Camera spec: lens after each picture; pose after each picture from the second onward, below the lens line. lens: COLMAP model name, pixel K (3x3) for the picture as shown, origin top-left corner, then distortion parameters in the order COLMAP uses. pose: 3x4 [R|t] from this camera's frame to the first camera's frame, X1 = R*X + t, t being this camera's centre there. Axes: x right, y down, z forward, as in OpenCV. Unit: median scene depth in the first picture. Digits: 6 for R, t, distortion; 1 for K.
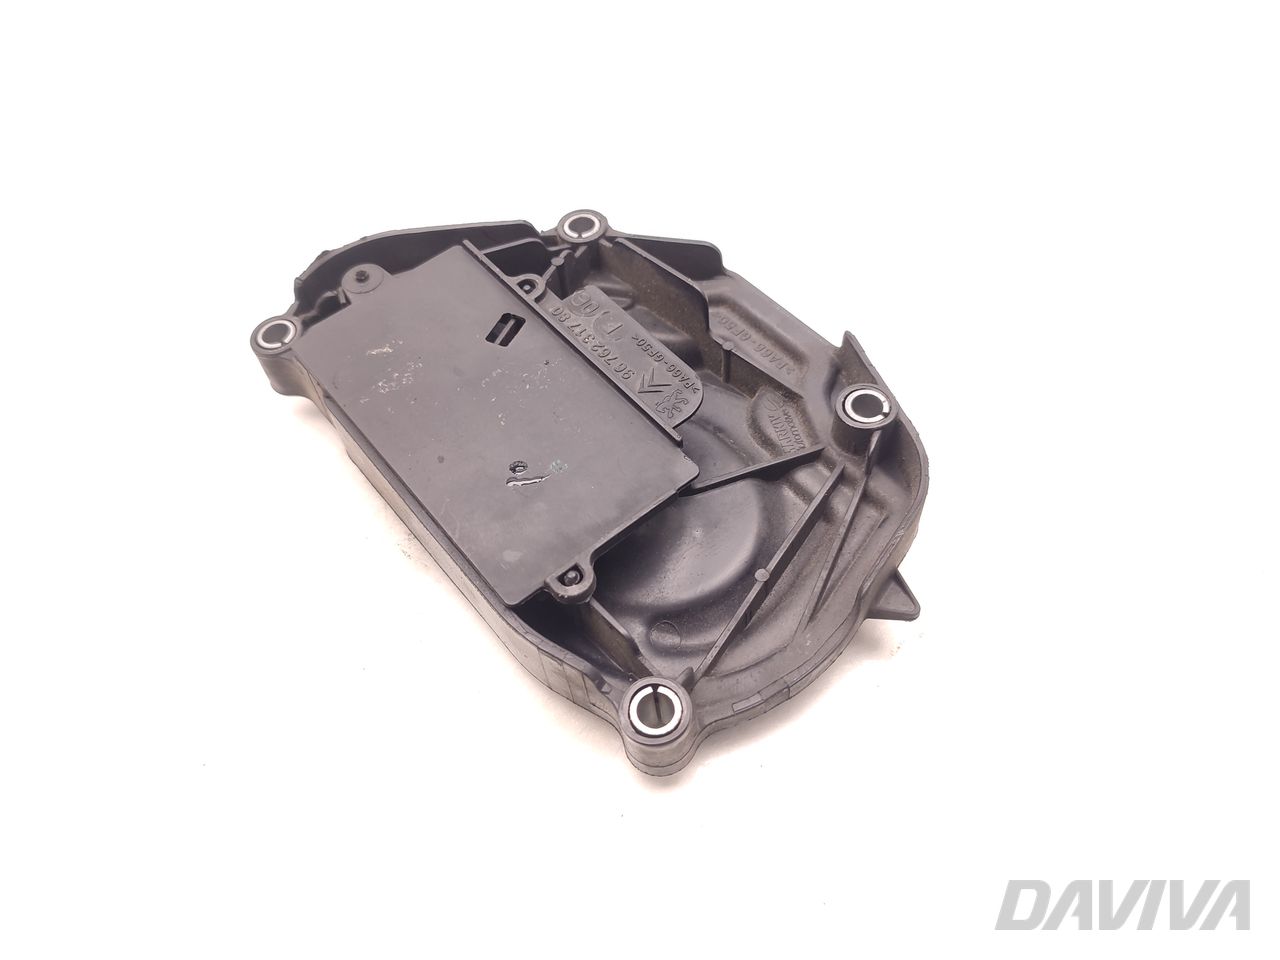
lens RADIAL K [[995.7, 0, 640.0], [0, 995.7, 480.0], [0, 0, 1]] dist [0.142062, -0.000307]
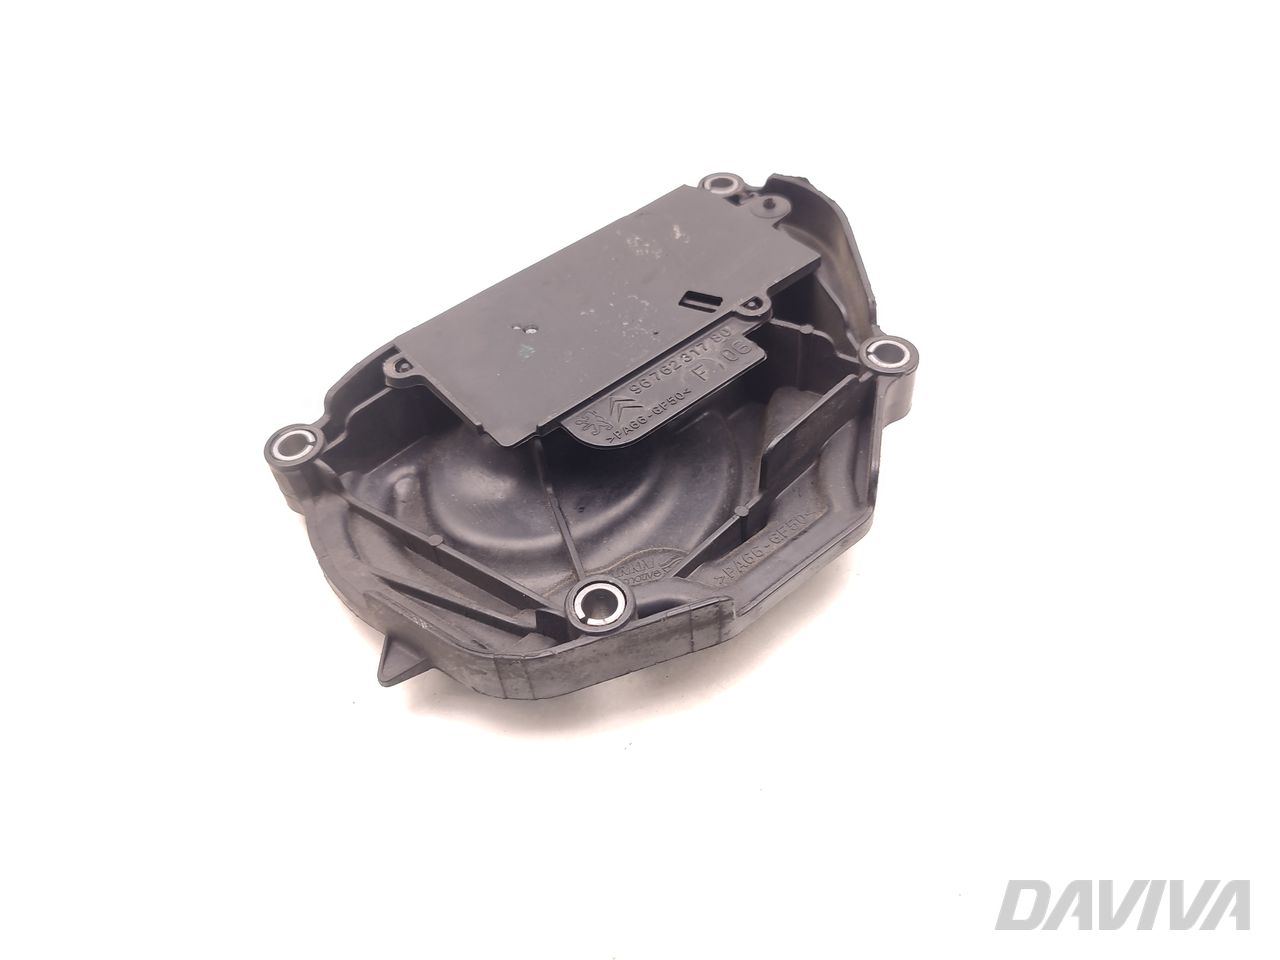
lens RADIAL K [[995.7, 0, 640.0], [0, 995.7, 480.0], [0, 0, 1]] dist [0.142062, -0.000307]
pose [[0.019727, 0.797581, -0.602890, 0.622992], [-0.772413, 0.395030, 0.497323, -0.537904], [0.634815, 0.455869, 0.623854, 0.413337]]
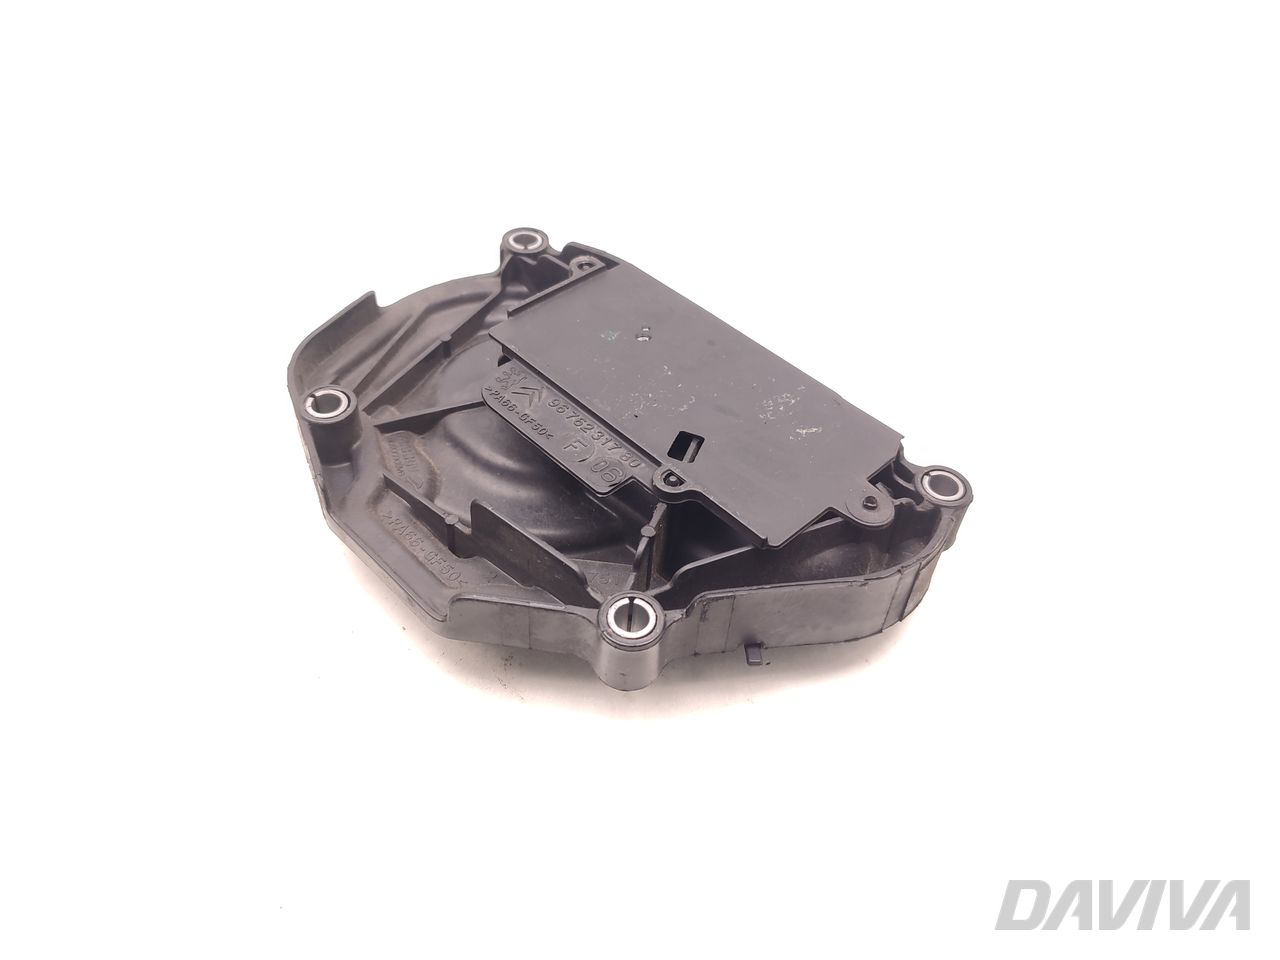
lens RADIAL K [[995.7, 0, 640.0], [0, 995.7, 480.0], [0, 0, 1]] dist [0.142062, -0.000307]
pose [[-0.994428, 0.088898, -0.056652, -0.033163], [-0.072218, -0.183036, 0.980450, -1.093038], [0.076791, 0.979079, 0.188436, 0.852475]]
